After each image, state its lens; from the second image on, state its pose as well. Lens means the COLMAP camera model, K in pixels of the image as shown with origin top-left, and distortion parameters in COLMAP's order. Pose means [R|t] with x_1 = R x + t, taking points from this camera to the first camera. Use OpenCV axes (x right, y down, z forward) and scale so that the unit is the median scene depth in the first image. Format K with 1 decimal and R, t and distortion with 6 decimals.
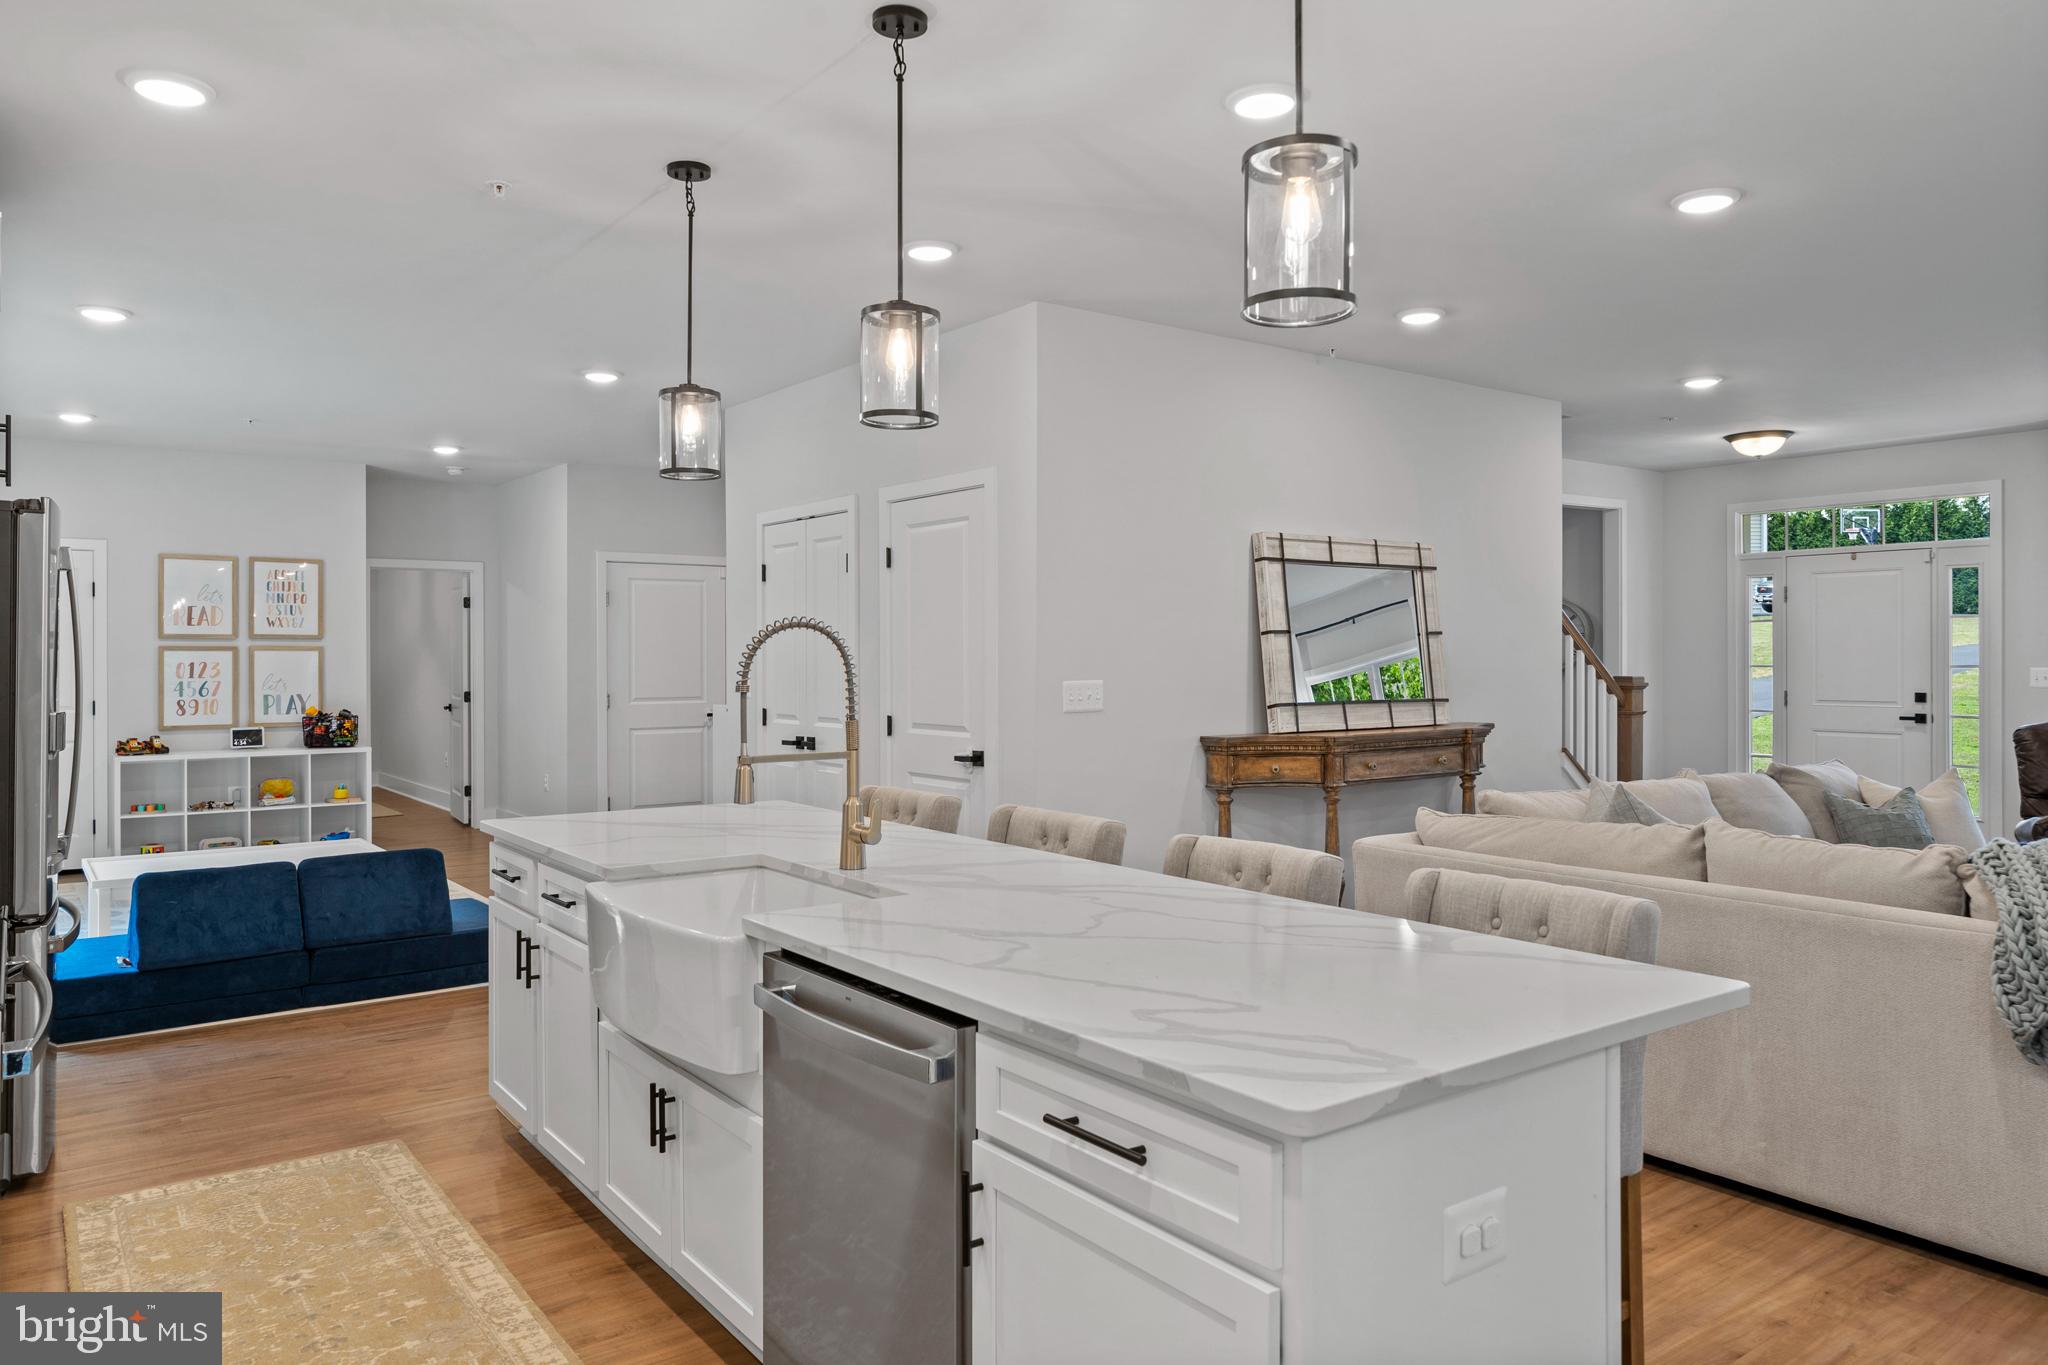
lens RADIAL K [[1358.8, 0, 1018.2], [0, 1358.8, 656.8], [0, 0, 1]] dist [0.000489, 0.002617]
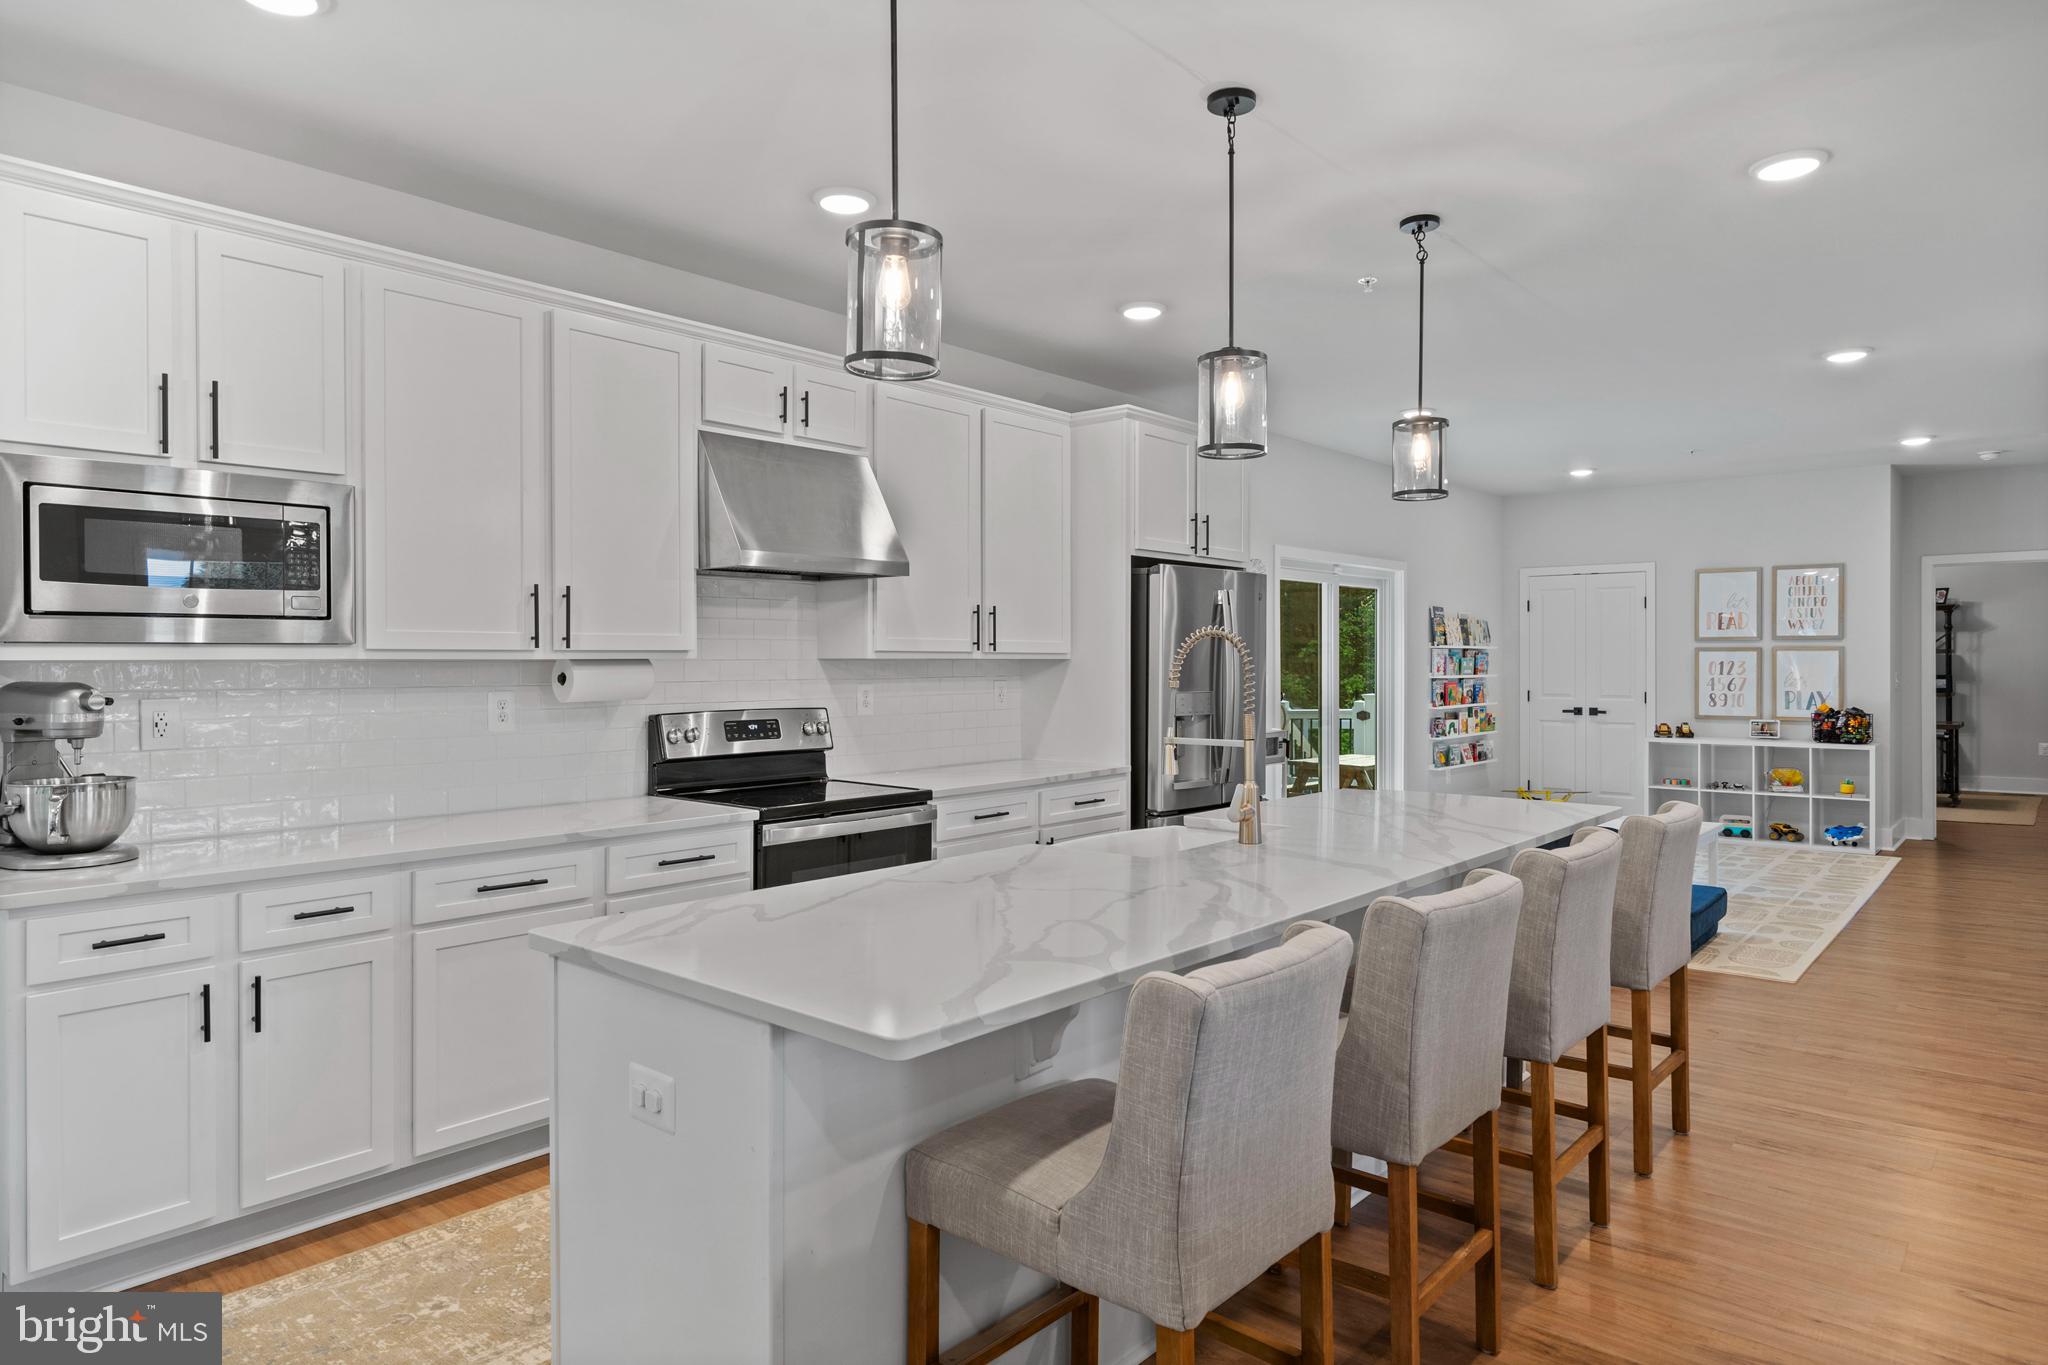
lens RADIAL K [[1231.1, 0, 1038.7], [0, 1231.1, 665.8], [0, 0, 1]] dist [0.004415, -0.001839]
pose [[0.224284, 0.006466, -0.974502, 0.431991], [0.002445, 0.999971, 0.007197, -0.001657], [0.974521, -0.003996, 0.224261, 0.297760]]
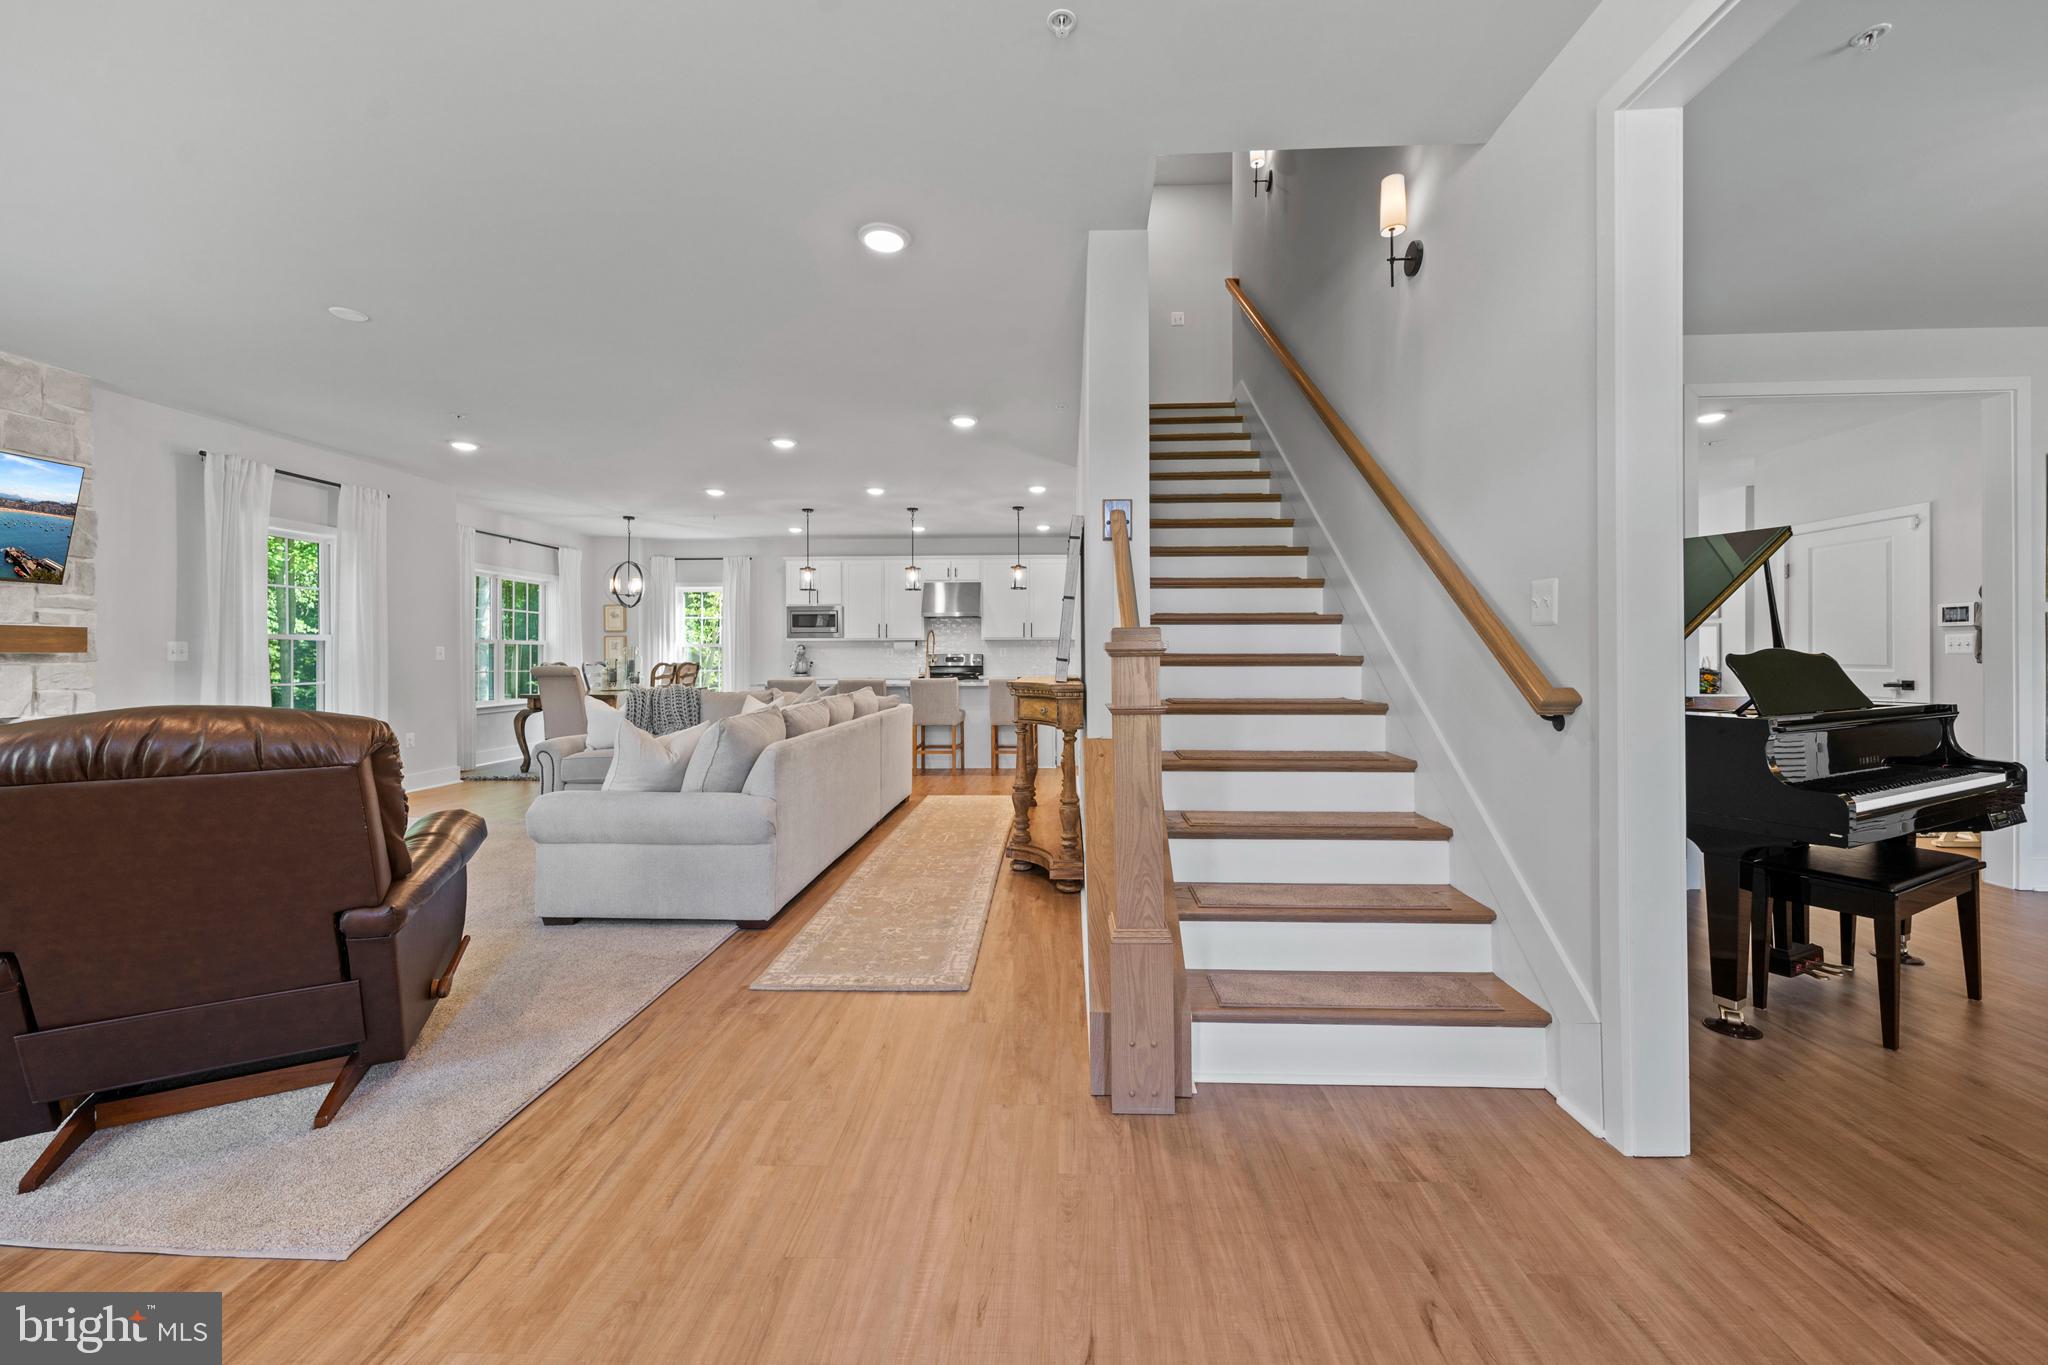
lens RADIAL K [[783.6, 0, 1053.6], [0, 783.6, 651.2], [0, 0, 1]] dist [0.007130, -0.002135]
pose [[-0.619060, 0.000757, -0.785344, 0.901381], [0.005785, 0.999977, -0.003596, 0.030952], [0.785323, -0.006770, -0.619050, 1.550943]]
